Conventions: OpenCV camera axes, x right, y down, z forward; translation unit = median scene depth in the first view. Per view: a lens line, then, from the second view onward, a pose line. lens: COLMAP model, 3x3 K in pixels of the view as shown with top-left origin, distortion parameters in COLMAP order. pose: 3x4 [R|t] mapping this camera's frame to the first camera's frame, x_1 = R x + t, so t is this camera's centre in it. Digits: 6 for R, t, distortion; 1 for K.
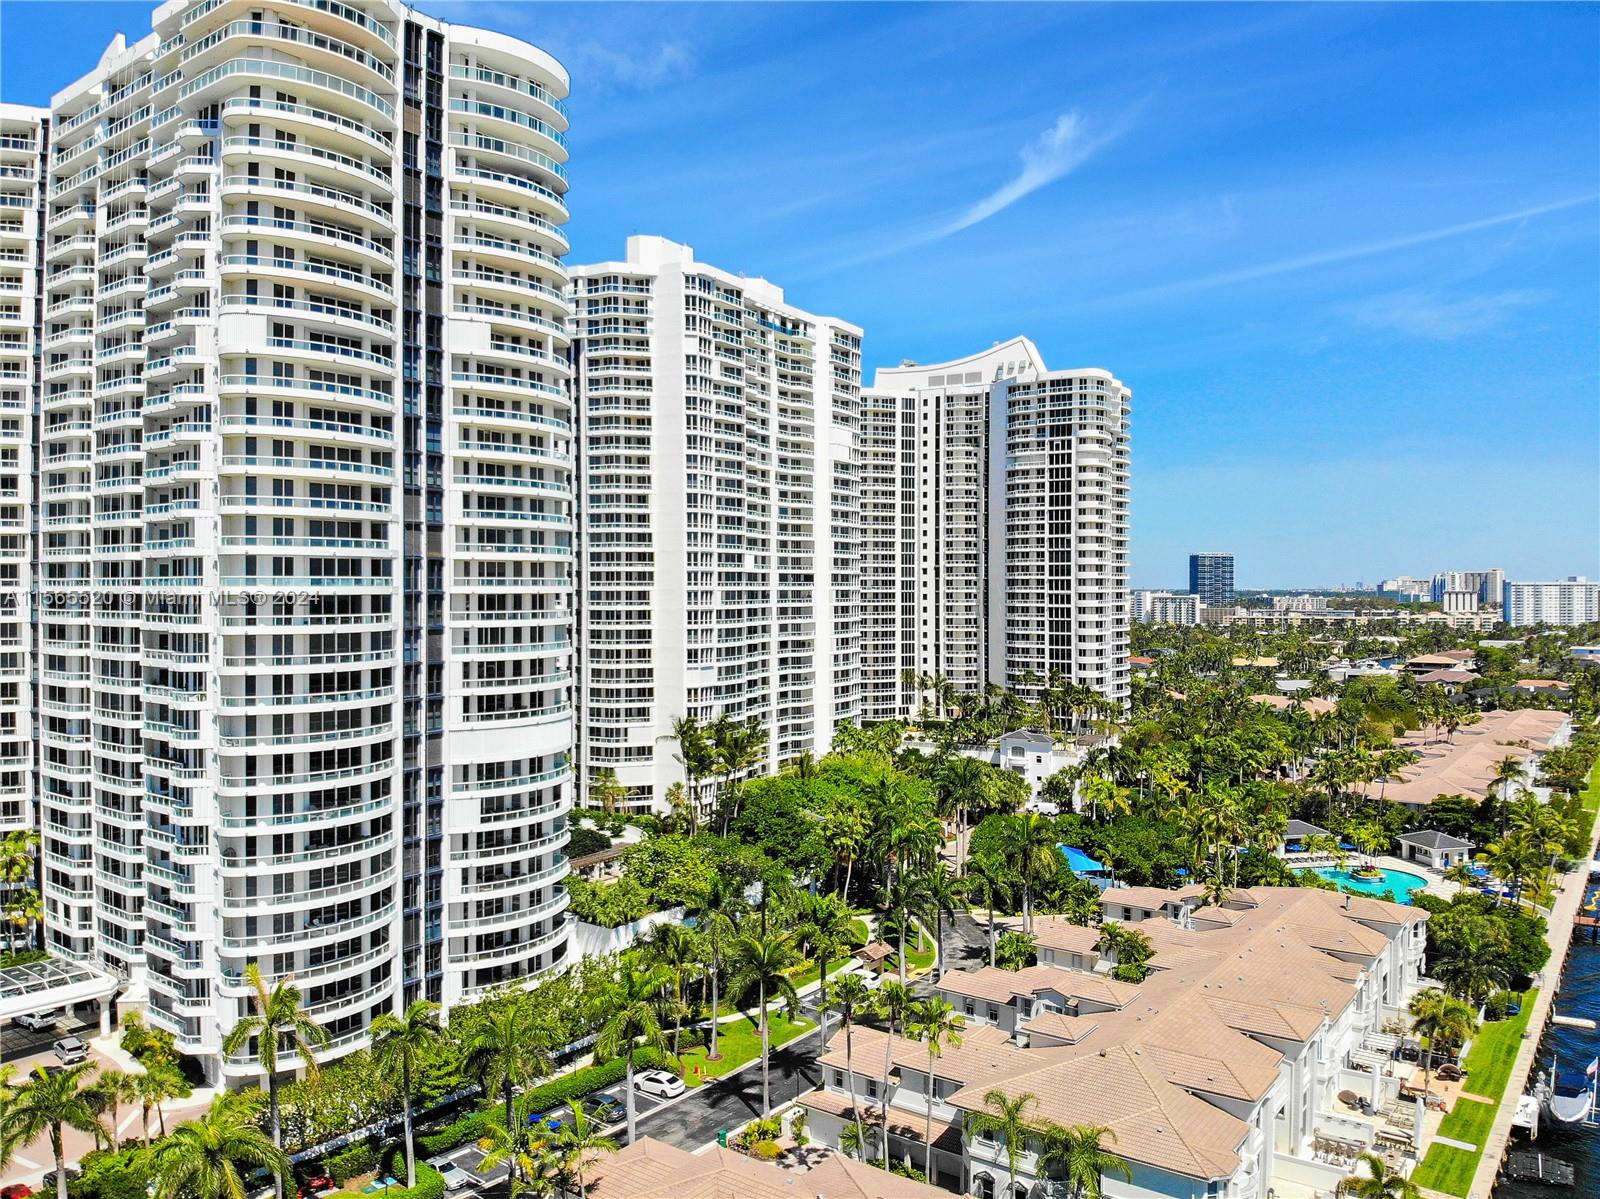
lens RADIAL K [[1169.8, 0, 792.9], [0, 1169.8, 591.0], [0, 0, 1]] dist [0.128748, -0.305318]
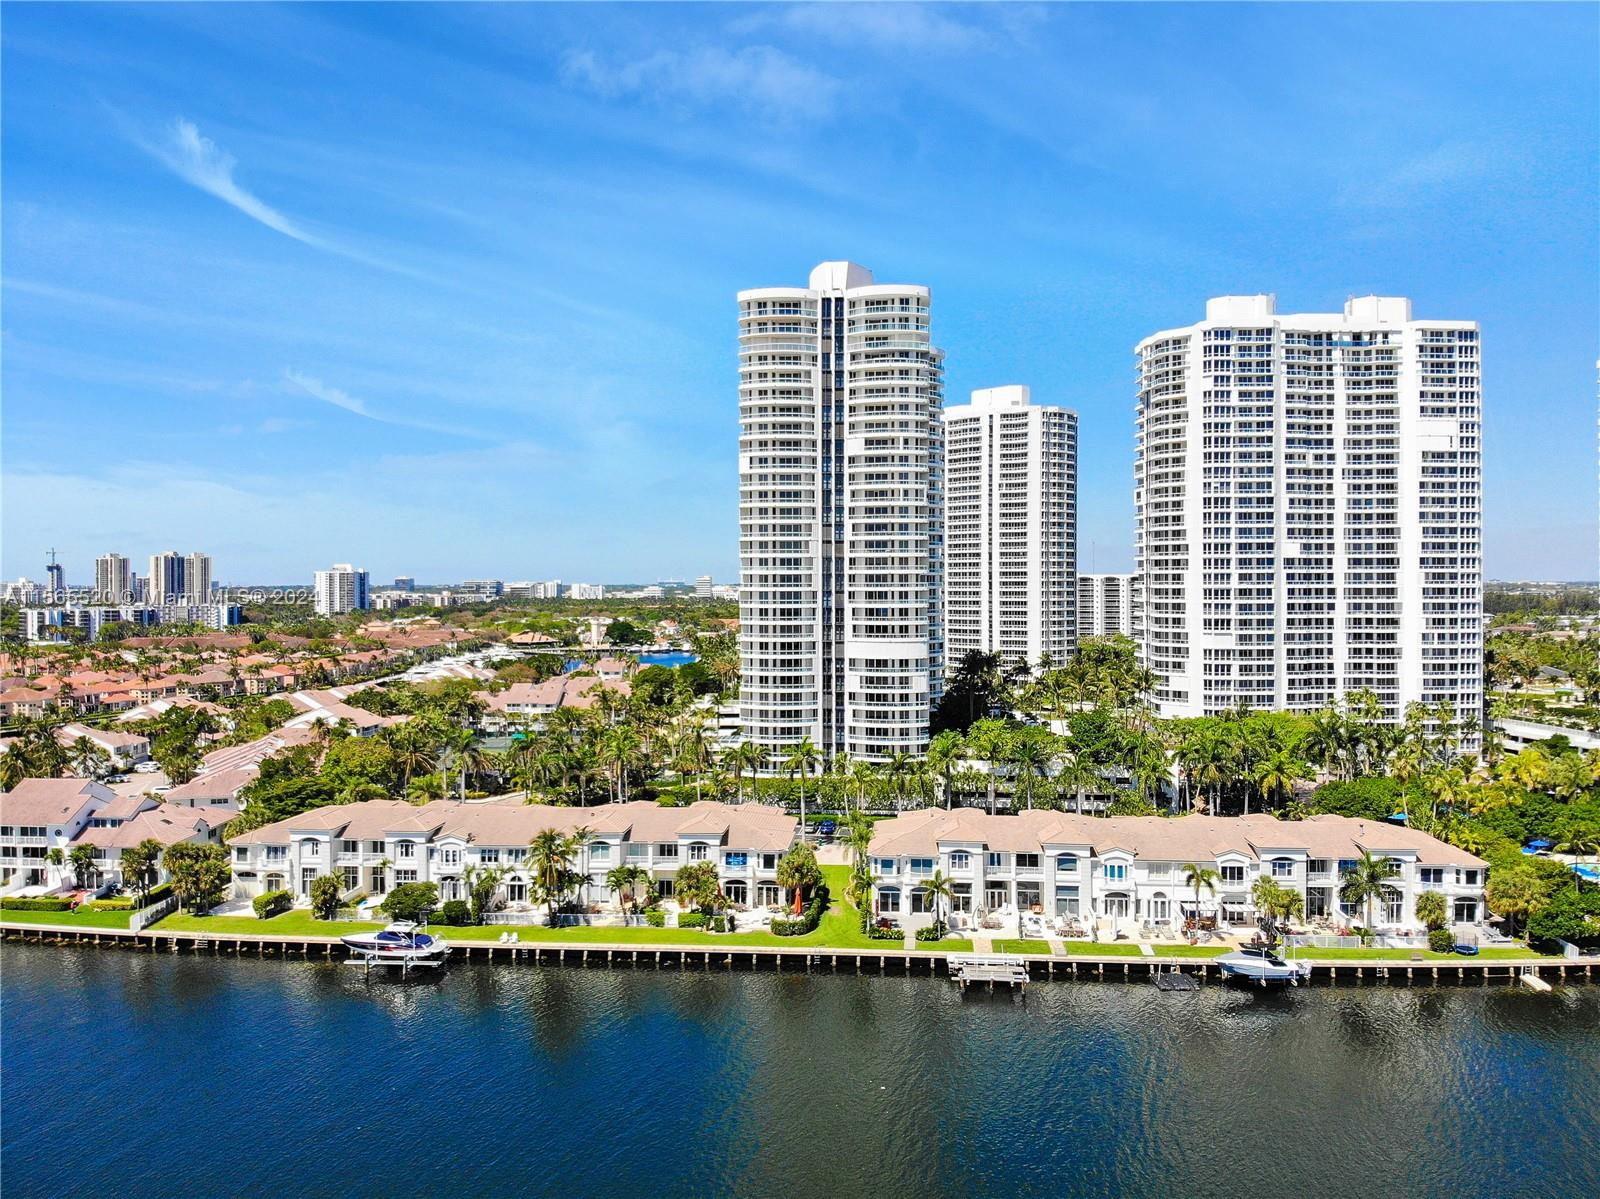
lens RADIAL K [[1205.1, 0, 800.0], [0, 1205.1, 599.5], [0, 0, 1]] dist [0.165029, -0.321568]
pose [[0.517253, 0.011094, -0.855761, 0.831946], [-0.000103, 0.999917, 0.012901, 0.011222], [0.855833, -0.006585, 0.517211, -0.084973]]
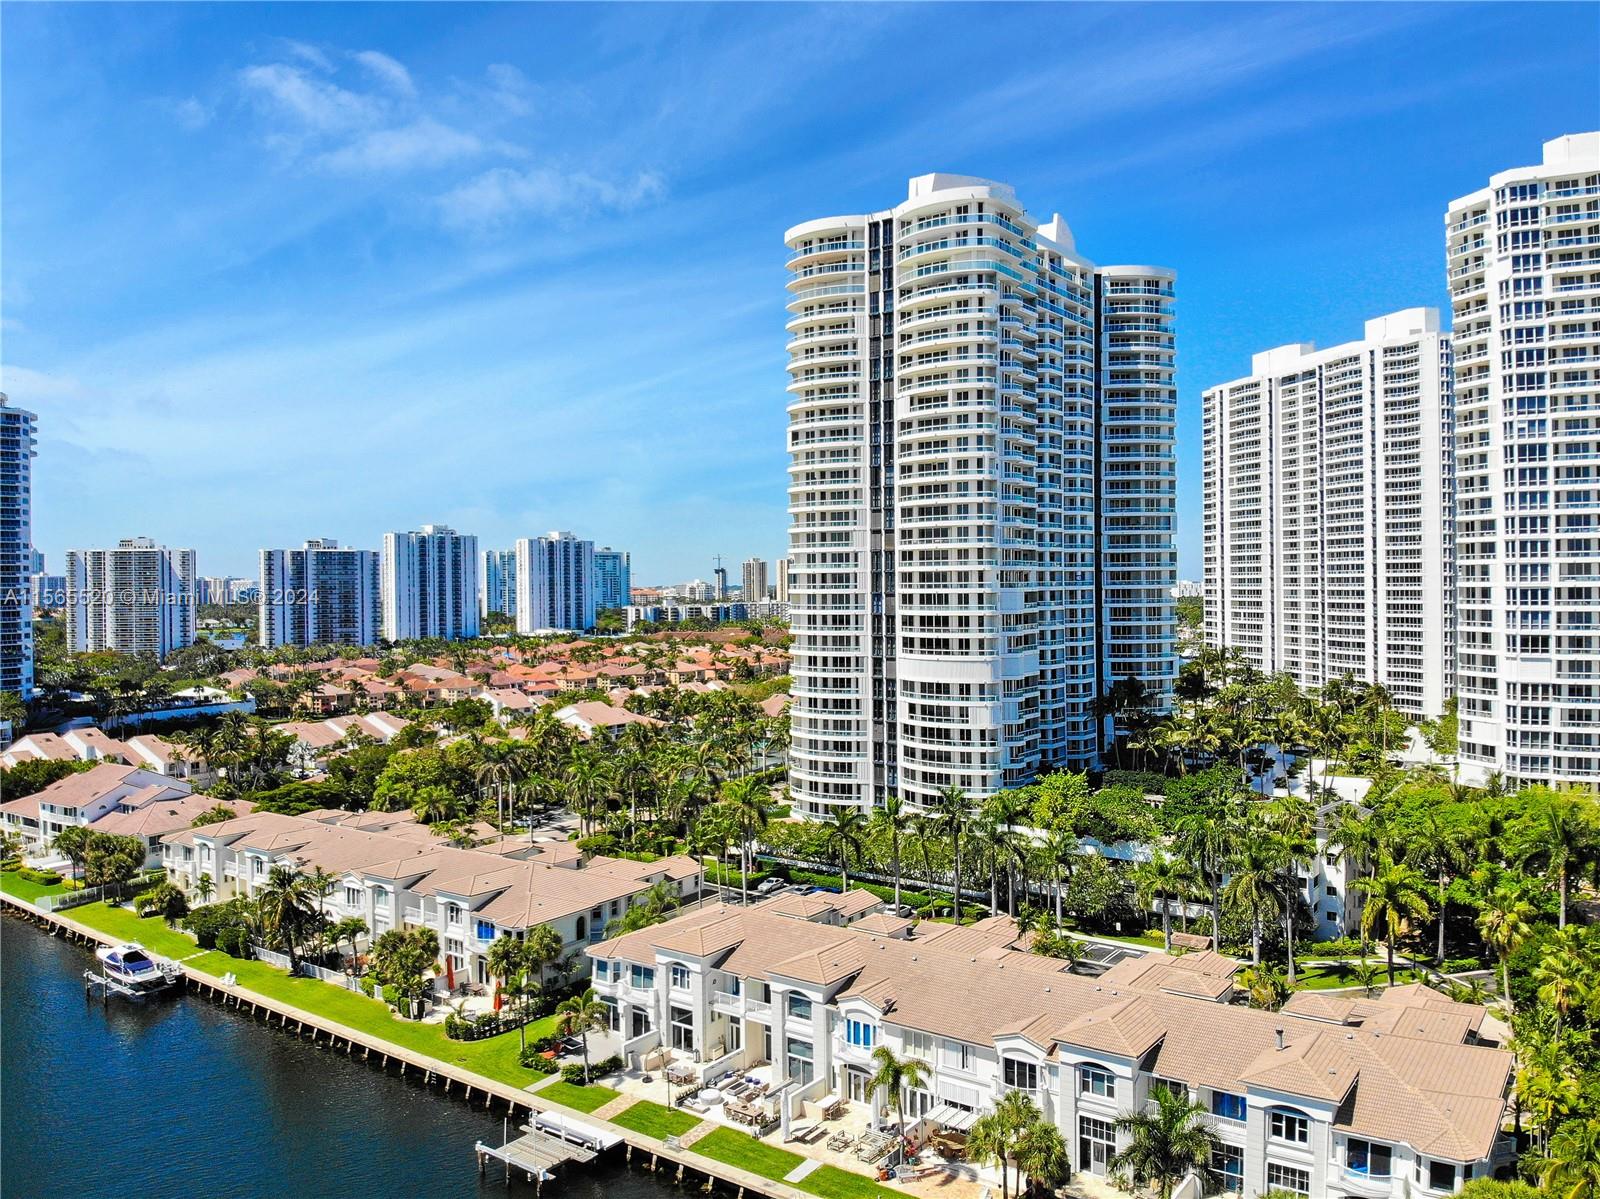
lens RADIAL K [[1205.1, 0, 800.0], [0, 1205.1, 599.5], [0, 0, 1]] dist [0.165029, -0.321568]
pose [[0.013605, 0.013487, -0.999816, 0.768125], [0.006990, 0.999883, 0.013583, 0.009479], [0.999883, -0.007173, 0.013509, 0.484631]]
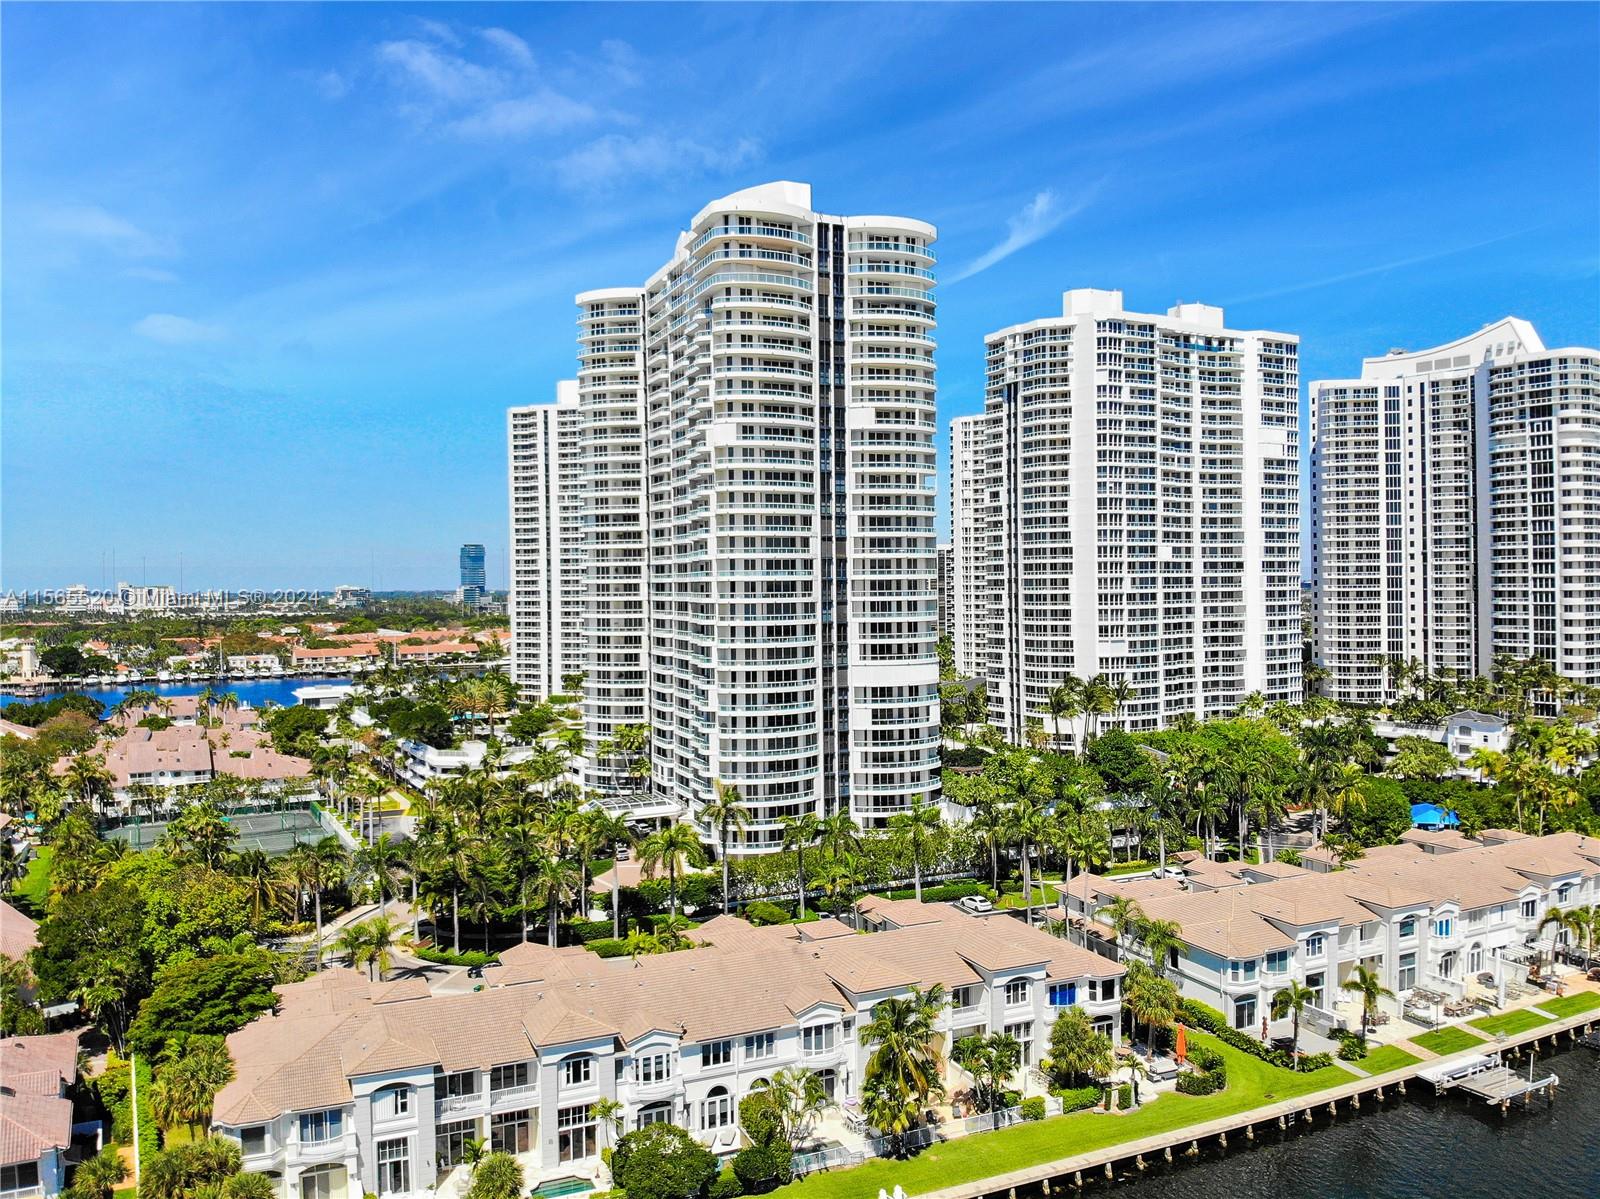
lens RADIAL K [[1181.1, 0, 784.1], [0, 1181.1, 596.4], [0, 0, 1]] dist [0.192223, -0.442357]
pose [[0.866081, -0.005652, -0.499872, 0.247902], [0.010302, 0.999926, 0.006543, 0.007734], [0.499798, -0.010817, 0.866075, -0.249510]]
